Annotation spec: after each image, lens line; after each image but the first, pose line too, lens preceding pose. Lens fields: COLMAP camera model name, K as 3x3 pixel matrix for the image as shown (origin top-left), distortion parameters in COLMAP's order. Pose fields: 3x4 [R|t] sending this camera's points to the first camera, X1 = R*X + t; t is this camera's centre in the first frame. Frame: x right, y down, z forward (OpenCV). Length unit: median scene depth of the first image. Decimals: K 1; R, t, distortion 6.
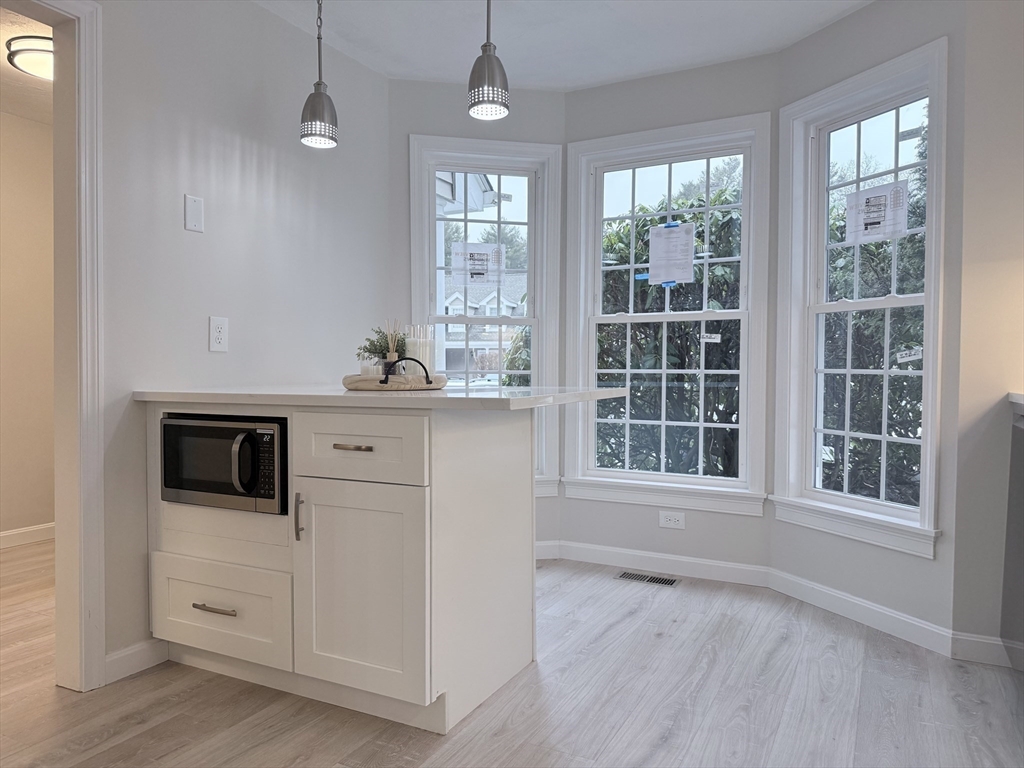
lens RADIAL K [[721.3, 0, 511.8], [0, 721.3, 389.0], [0, 0, 1]] dist [0.093048, -0.137016]
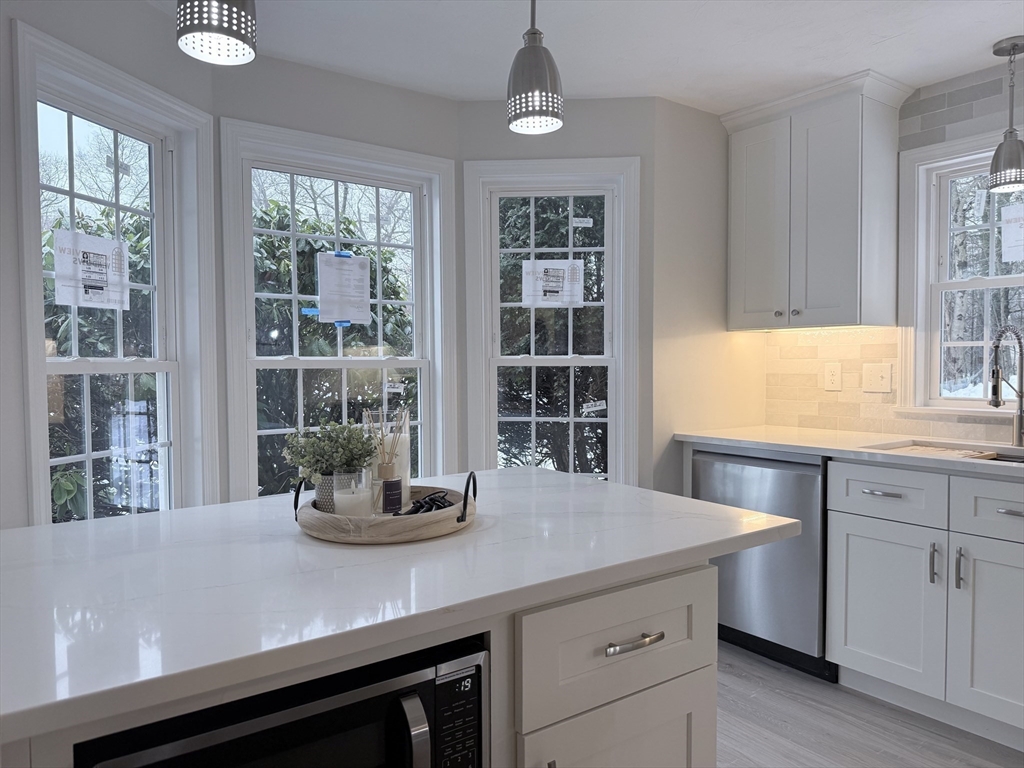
lens RADIAL K [[721.3, 0, 511.8], [0, 721.3, 389.0], [0, 0, 1]] dist [0.093048, -0.137016]
pose [[0.449226, -0.039933, 0.892525, -0.550764], [0.029211, 0.999123, 0.030000, -0.107312], [-0.892940, 0.012595, 0.449999, 0.540404]]
